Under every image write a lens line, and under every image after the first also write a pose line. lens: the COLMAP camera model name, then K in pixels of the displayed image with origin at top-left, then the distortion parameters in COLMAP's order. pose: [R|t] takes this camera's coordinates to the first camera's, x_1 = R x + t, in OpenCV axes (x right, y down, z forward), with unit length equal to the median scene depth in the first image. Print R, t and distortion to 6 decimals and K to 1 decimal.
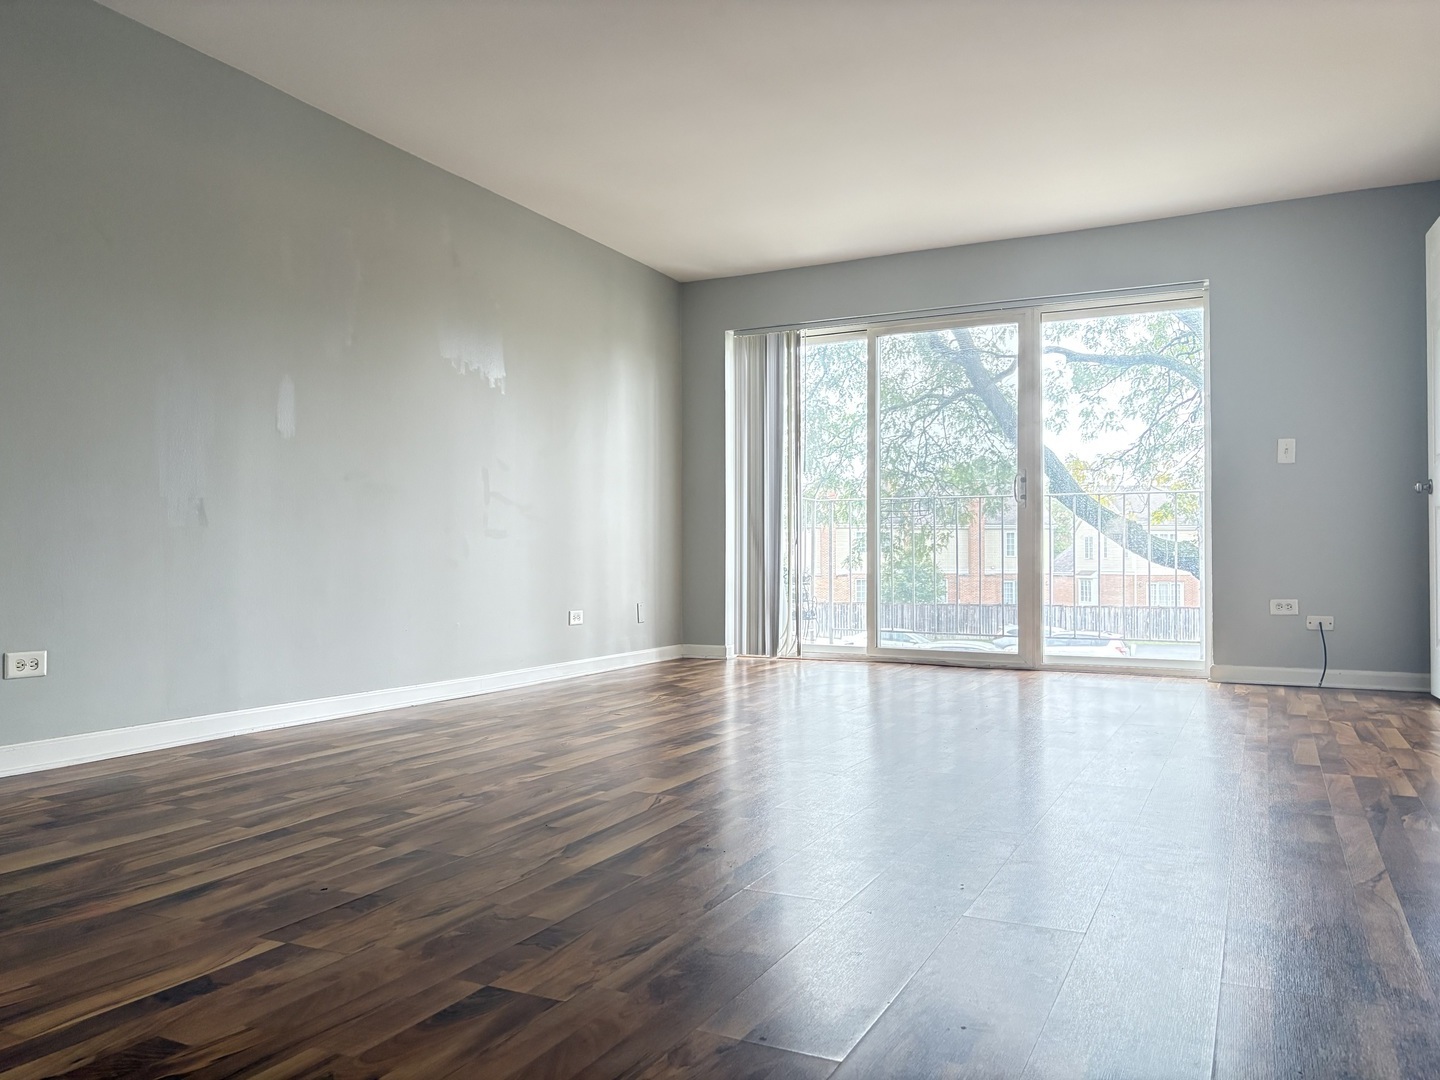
lens RADIAL K [[1084.6, 0, 716.7], [0, 1084.6, 538.3], [0, 0, 1]] dist [0.048580, -0.058325]
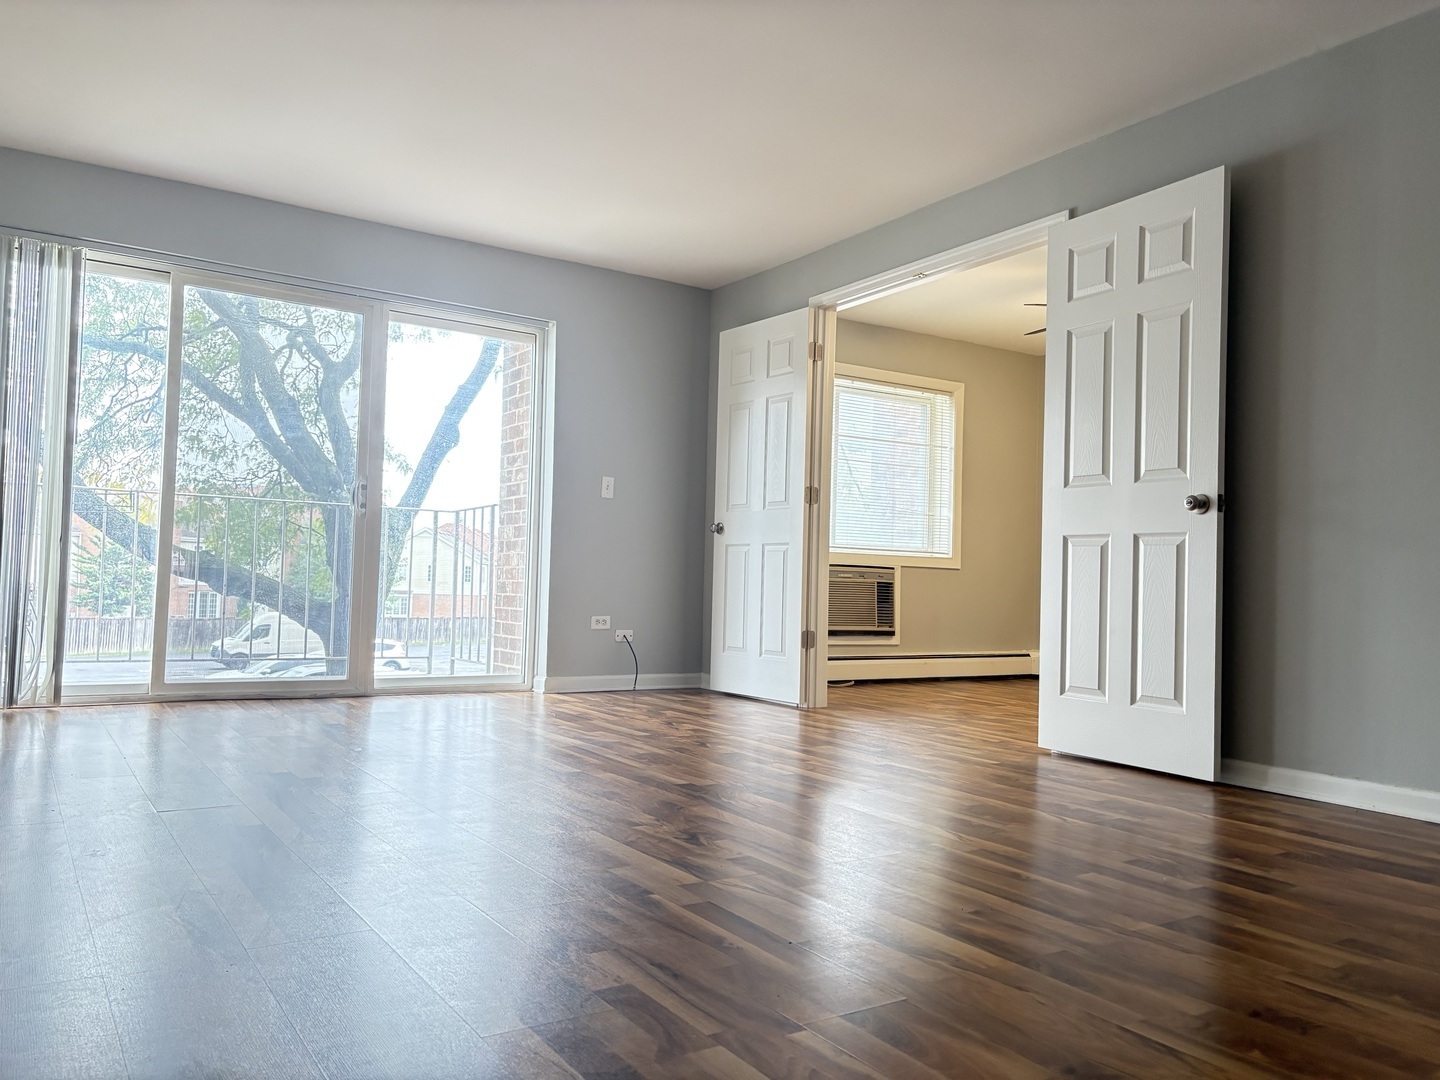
lens RADIAL K [[1084.6, 0, 714.8], [0, 1084.6, 542.4], [0, 0, 1]] dist [0.048580, -0.058325]
pose [[0.491877, 0.047373, 0.869375, -0.378149], [-0.045366, 0.998557, -0.028745, 0.005444], [-0.869482, -0.025301, 0.493317, 0.305428]]
